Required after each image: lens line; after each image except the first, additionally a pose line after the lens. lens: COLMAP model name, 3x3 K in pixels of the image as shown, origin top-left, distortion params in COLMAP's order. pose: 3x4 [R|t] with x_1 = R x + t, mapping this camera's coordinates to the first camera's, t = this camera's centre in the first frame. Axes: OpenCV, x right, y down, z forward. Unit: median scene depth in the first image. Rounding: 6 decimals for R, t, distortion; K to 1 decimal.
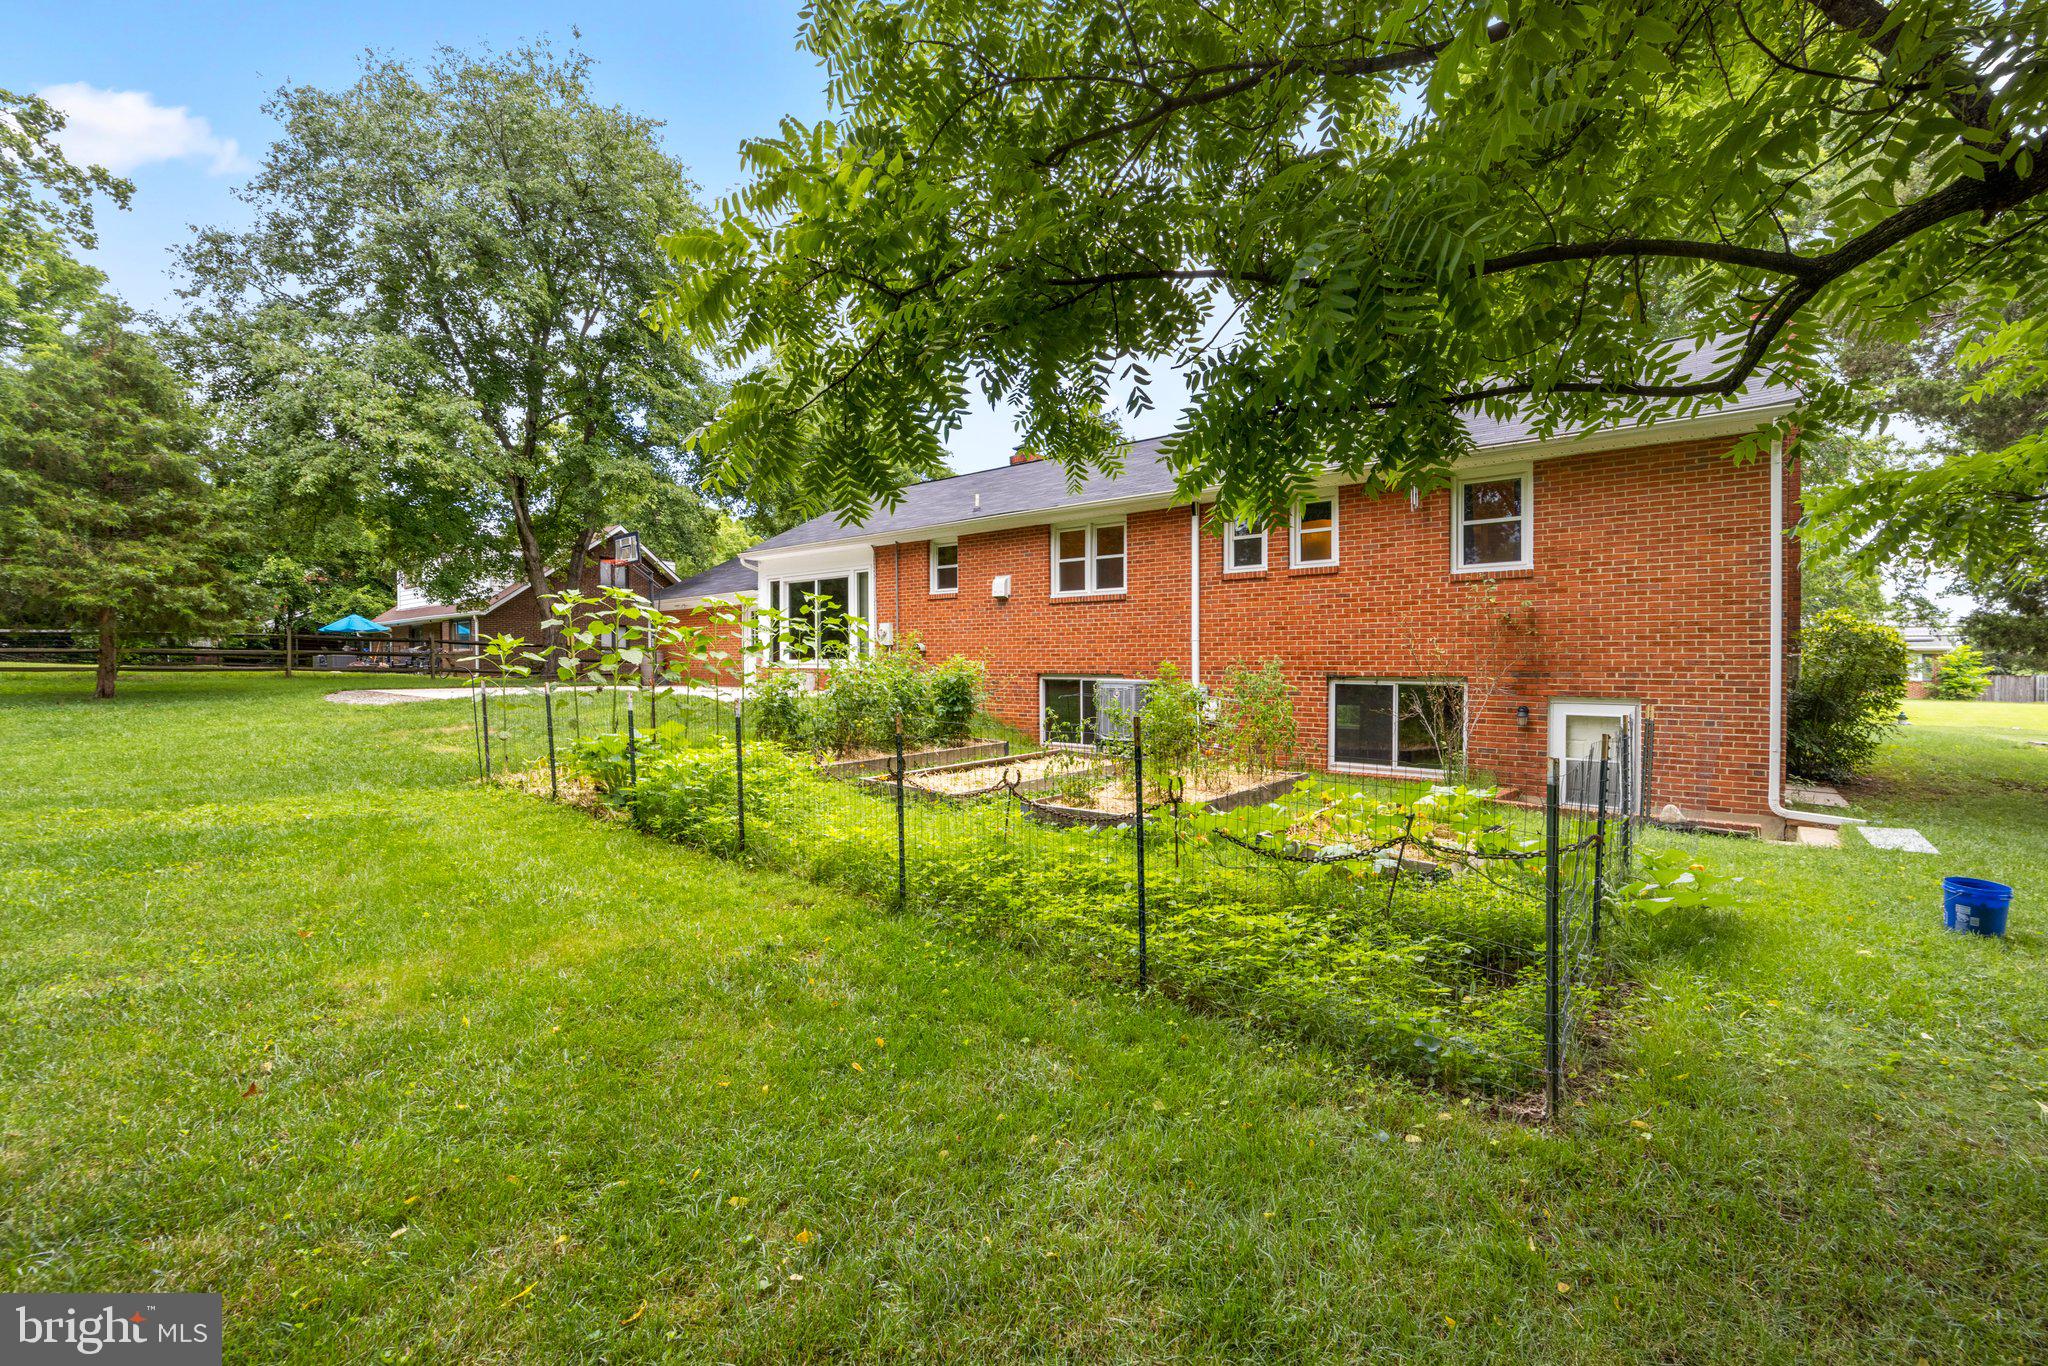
lens RADIAL K [[825.5, 0, 1025.5], [0, 825.5, 688.2], [0, 0, 1]] dist [-0.011366, -0.000500]
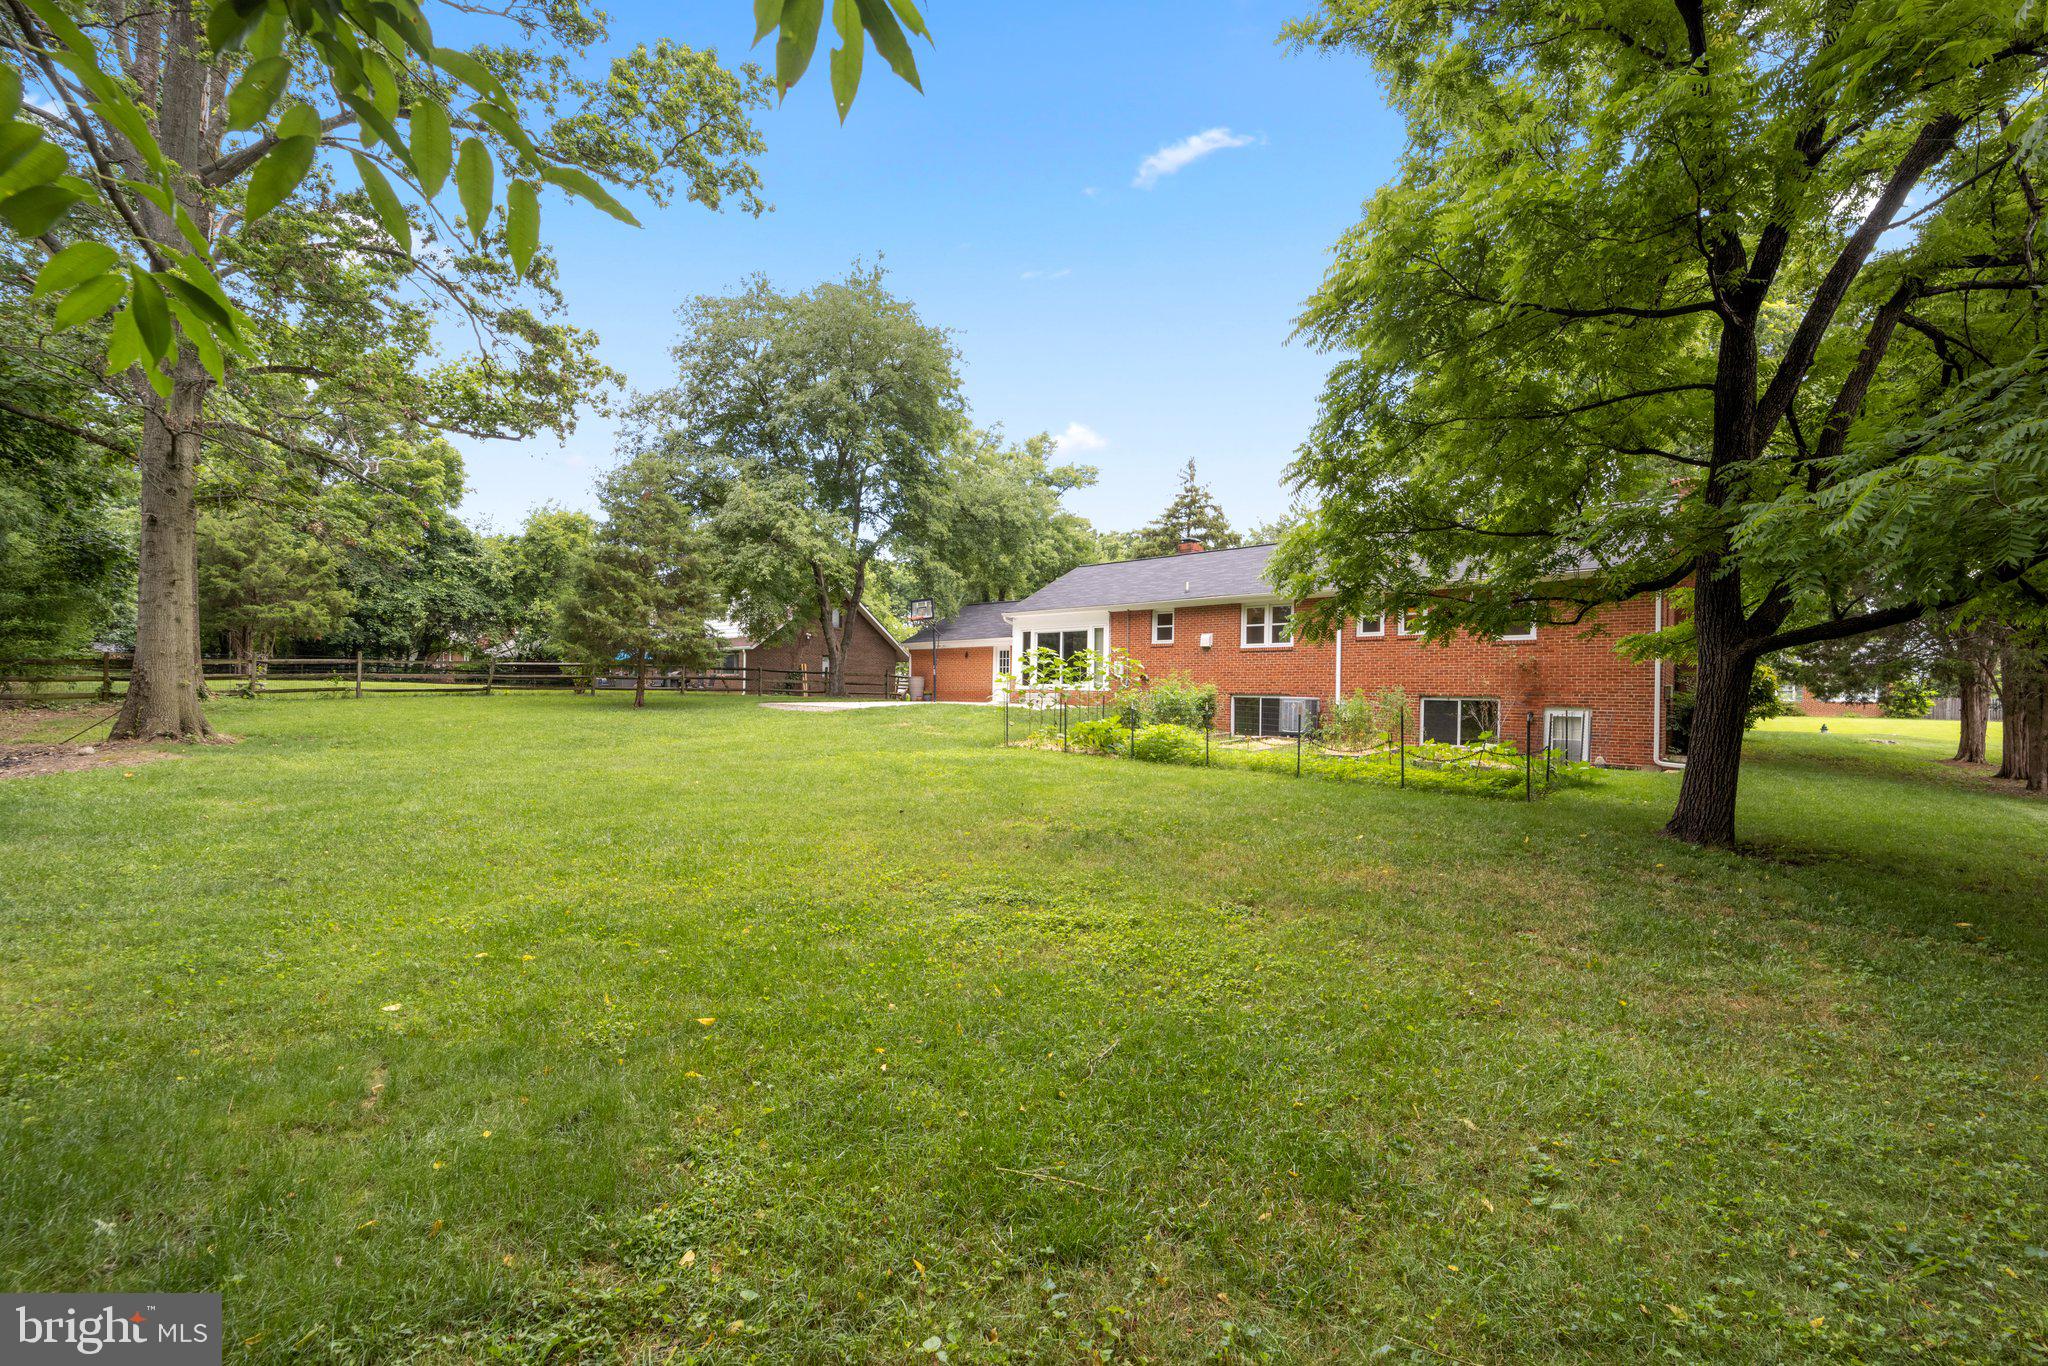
lens RADIAL K [[795.2, 0, 1037.2], [0, 795.2, 718.7], [0, 0, 1]] dist [0.009245, -0.000072]
pose [[0.999751, 0.003926, -0.021954, -0.349300], [-0.003658, 0.999919, 0.012220, 0.014291], [0.022000, -0.012137, 0.999684, -0.615637]]
